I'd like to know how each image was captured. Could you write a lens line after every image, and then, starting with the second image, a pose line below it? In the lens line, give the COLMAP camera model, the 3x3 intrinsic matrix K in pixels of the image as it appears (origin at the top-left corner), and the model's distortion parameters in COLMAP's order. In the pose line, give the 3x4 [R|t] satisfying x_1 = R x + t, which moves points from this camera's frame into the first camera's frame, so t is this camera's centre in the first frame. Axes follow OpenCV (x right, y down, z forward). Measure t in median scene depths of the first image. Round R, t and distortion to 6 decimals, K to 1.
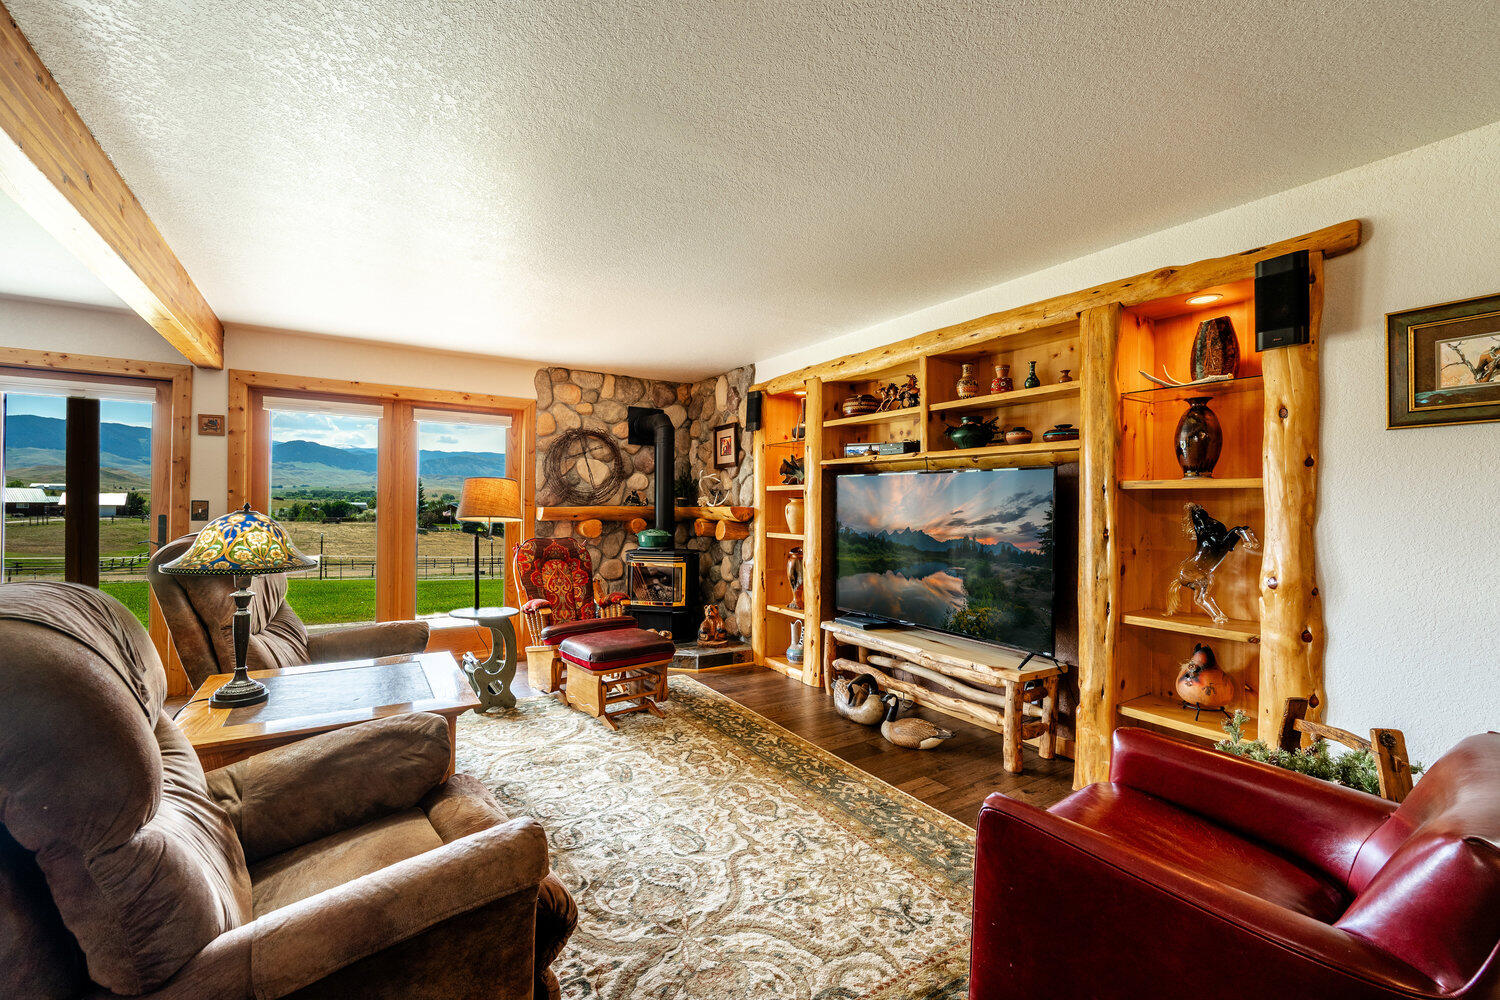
lens RADIAL K [[636.4, 0, 752.9], [0, 636.4, 497.4], [0, 0, 1]] dist [-0.002888, -0.000298]
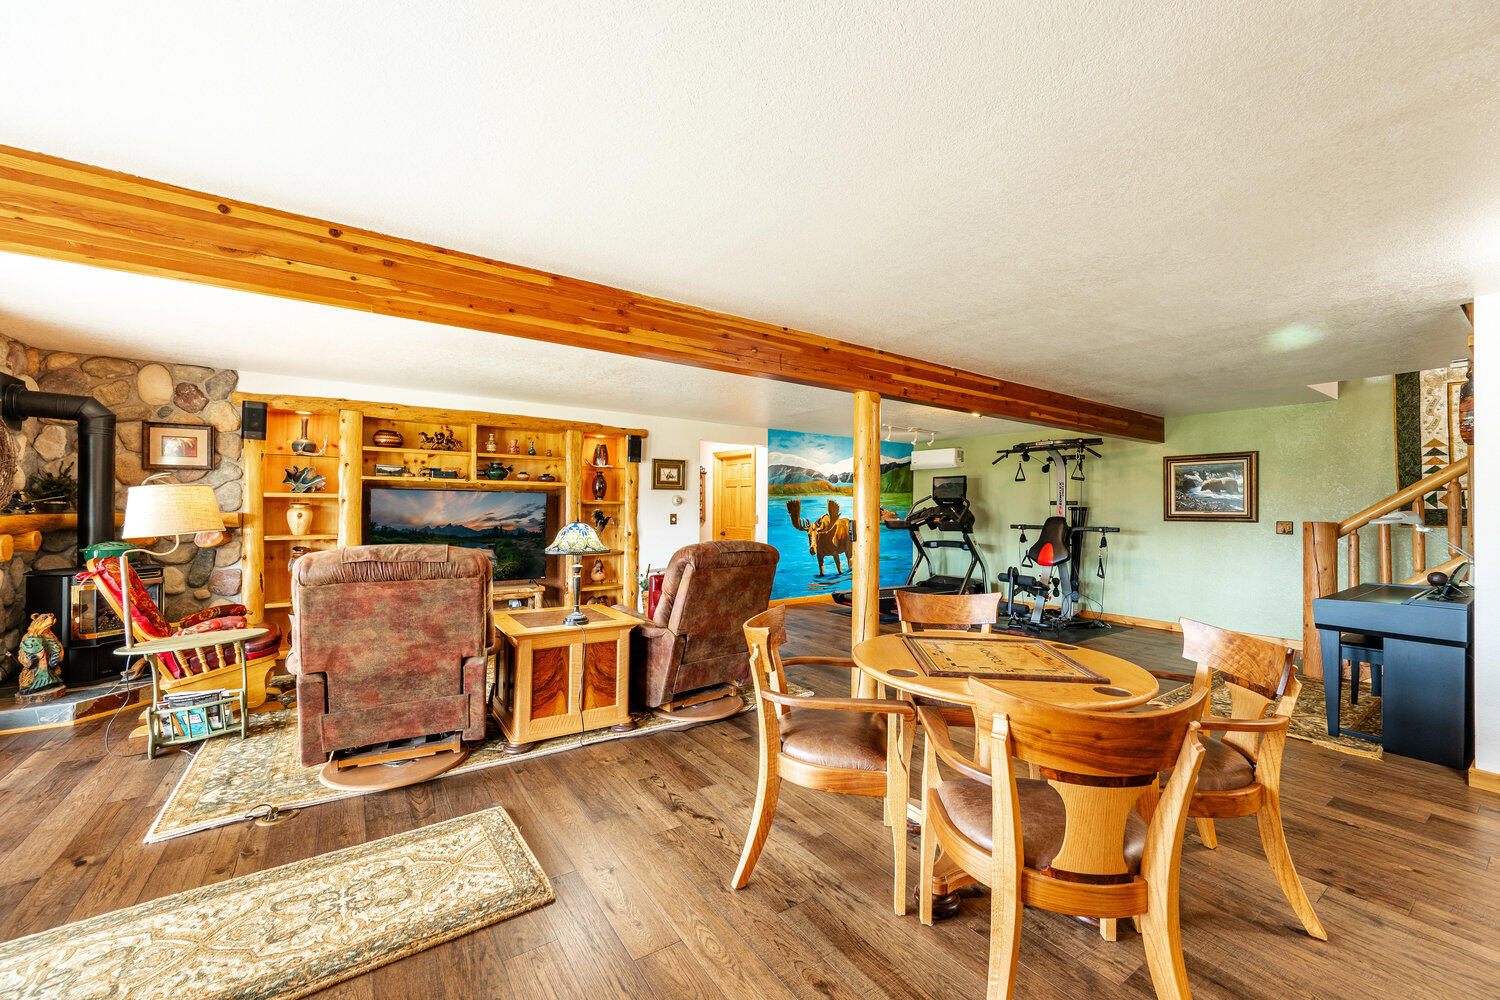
lens RADIAL K [[589.2, 0, 753.2], [0, 589.2, 504.0], [0, 0, 1]] dist [0.000135, 0.000117]
pose [[-0.036393, -0.005166, 0.999324, -1.379169], [-0.020602, 0.999778, 0.004418, -0.027455], [-0.999125, -0.020427, -0.036491, 0.301382]]
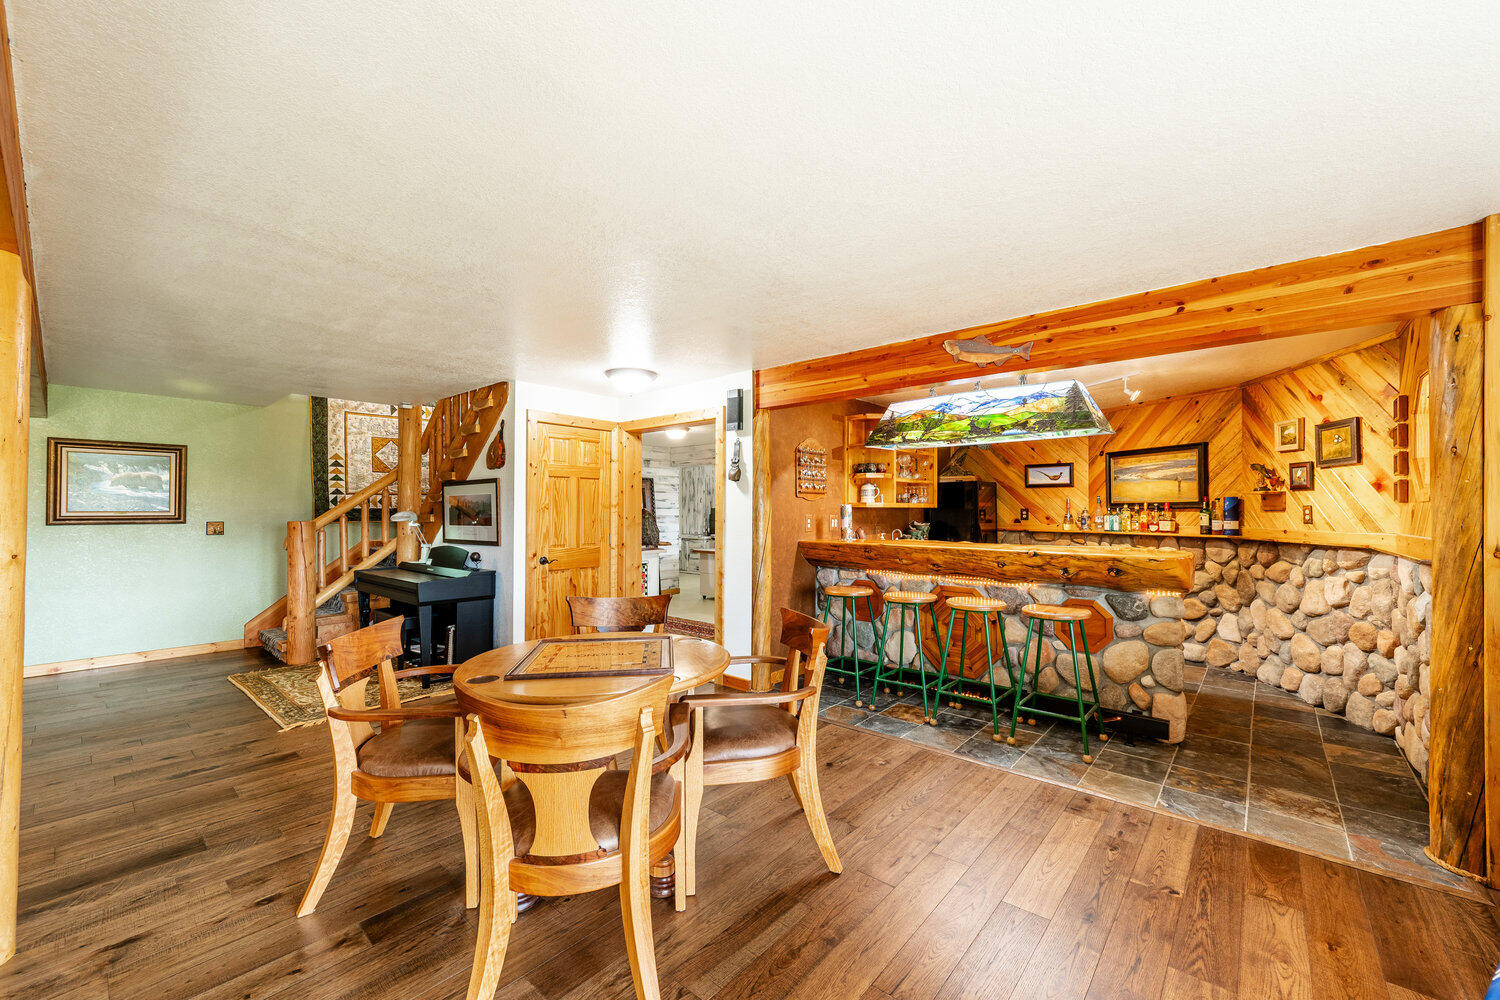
lens RADIAL K [[589.2, 0, 753.2], [0, 589.2, 504.0], [0, 0, 1]] dist [0.000135, 0.000117]
pose [[-0.959524, -0.017438, -0.281087, -0.744513], [-0.010081, 0.999568, -0.027597, -0.020452], [0.281446, -0.023646, -0.959286, 0.690764]]
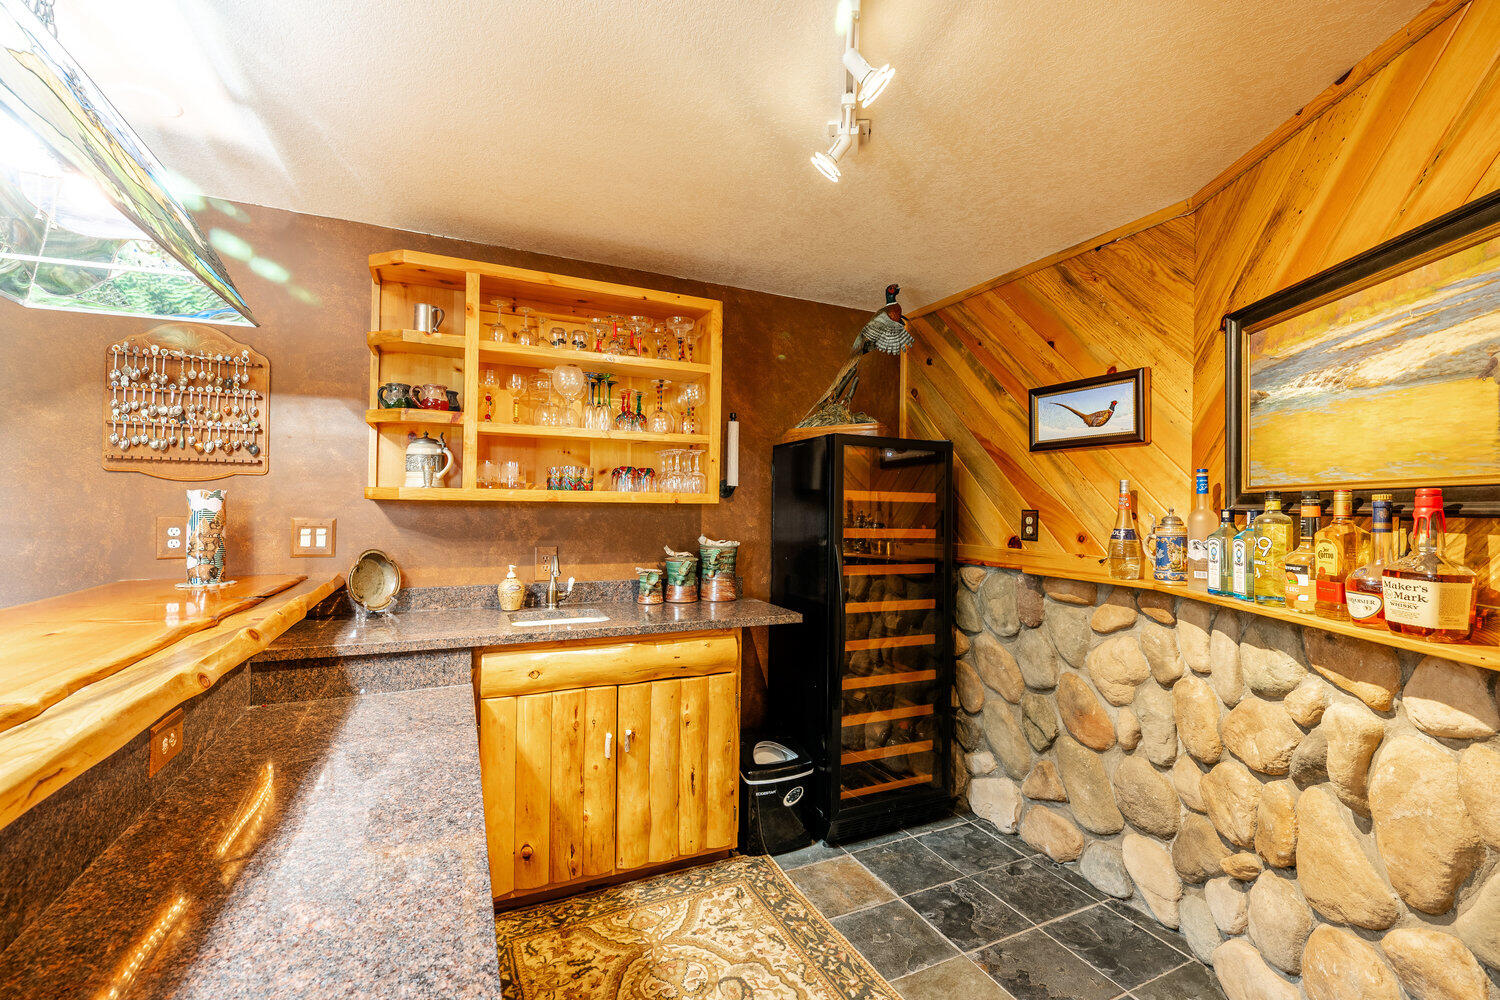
lens RADIAL K [[636.4, 0, 752.9], [0, 636.4, 497.4], [0, 0, 1]] dist [-0.002888, -0.000298]
pose [[-0.988387, -0.021878, 0.150377, -1.883325], [-0.025468, 0.999434, -0.021989, -0.055286], [-0.149811, -0.025564, -0.988384, -0.077329]]
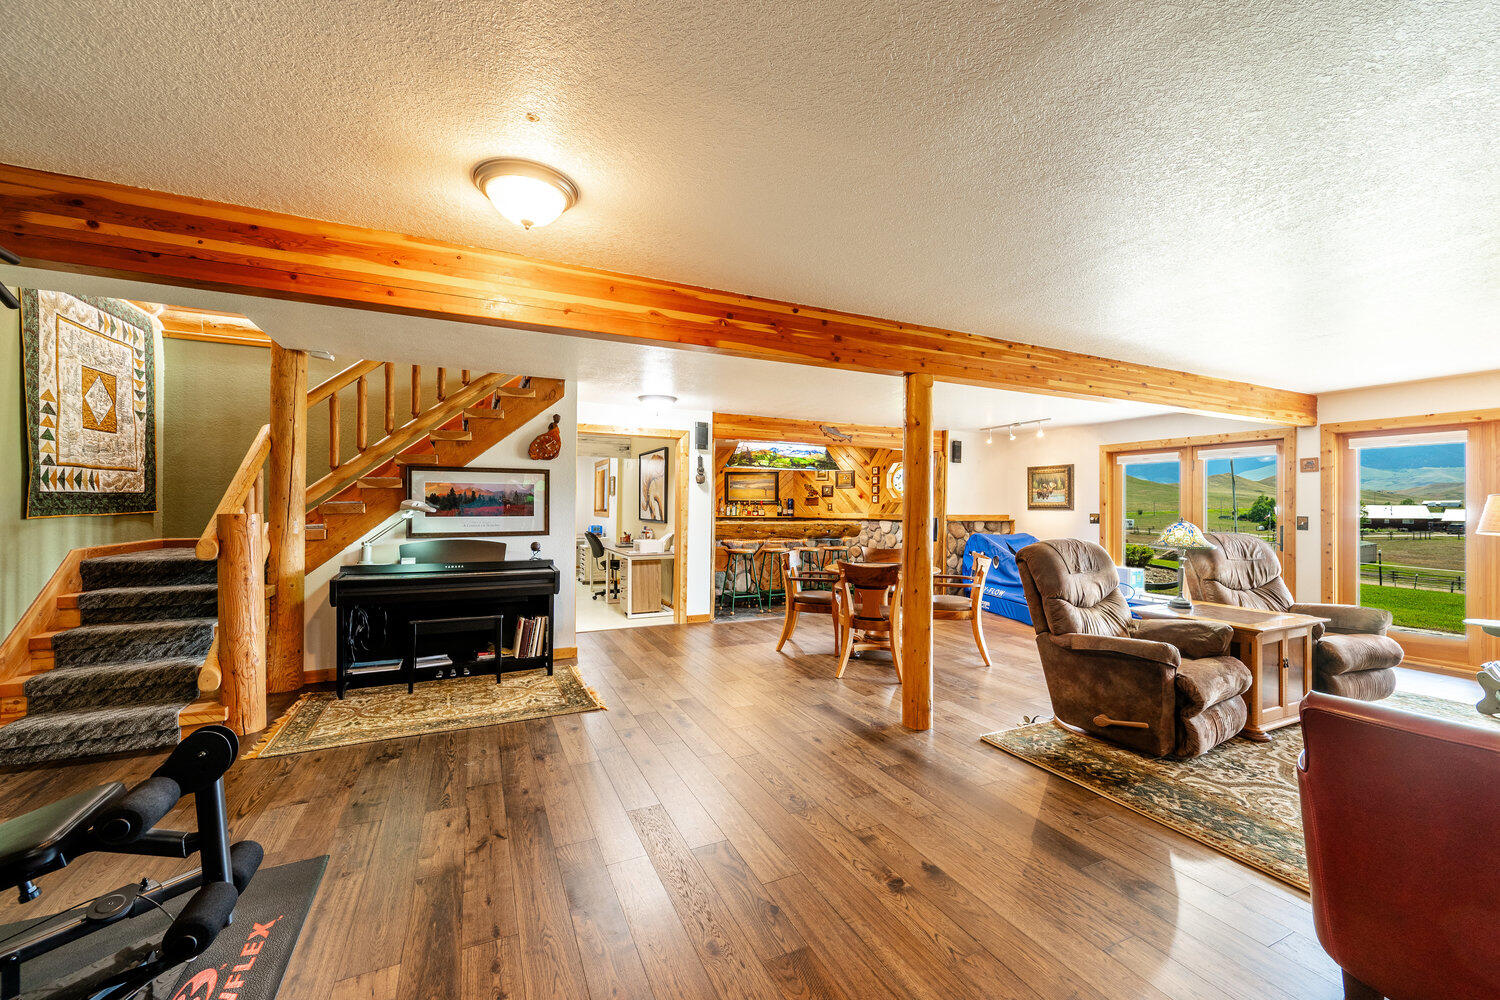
lens RADIAL K [[589.2, 0, 753.2], [0, 589.2, 504.0], [0, 0, 1]] dist [0.000135, 0.000117]
pose [[-0.131539, -0.019126, -0.991126, 0.762907], [0.002469, 0.999804, -0.019621, -0.001074], [0.991308, -0.005028, -0.131466, -0.105766]]
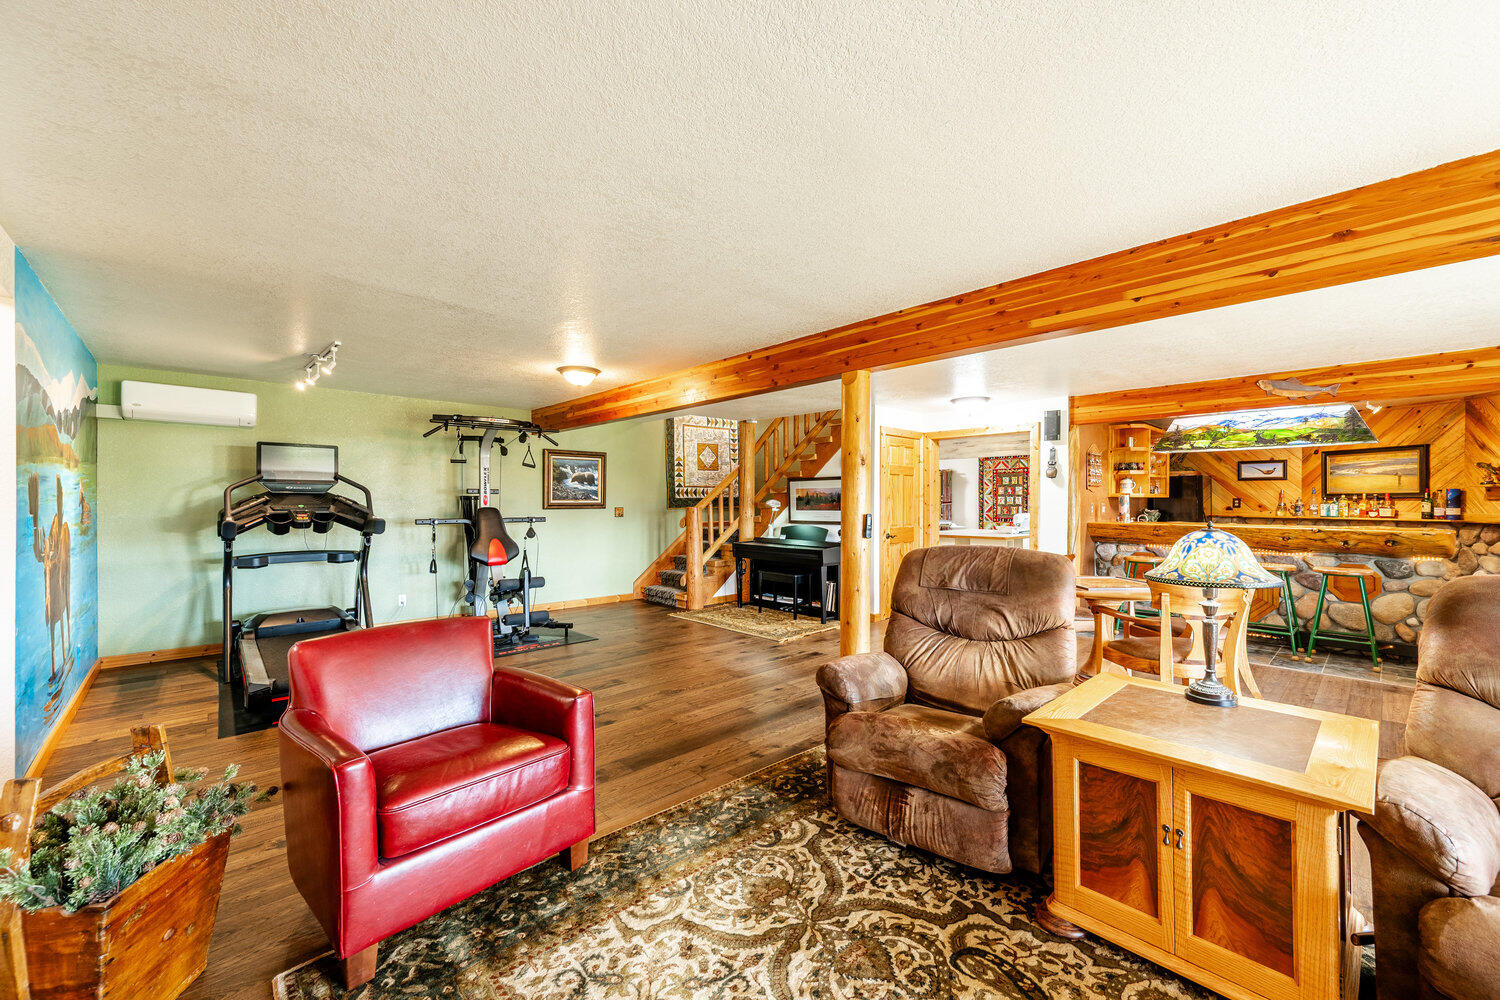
lens RADIAL K [[589.2, 0, 753.2], [0, 589.2, 504.0], [0, 0, 1]] dist [0.000135, 0.000117]
pose [[-0.984108, -0.013949, -0.177022, 0.088200], [-0.012588, 0.999882, -0.008807, -0.001896], [0.177124, -0.006439, -0.984167, 1.002473]]
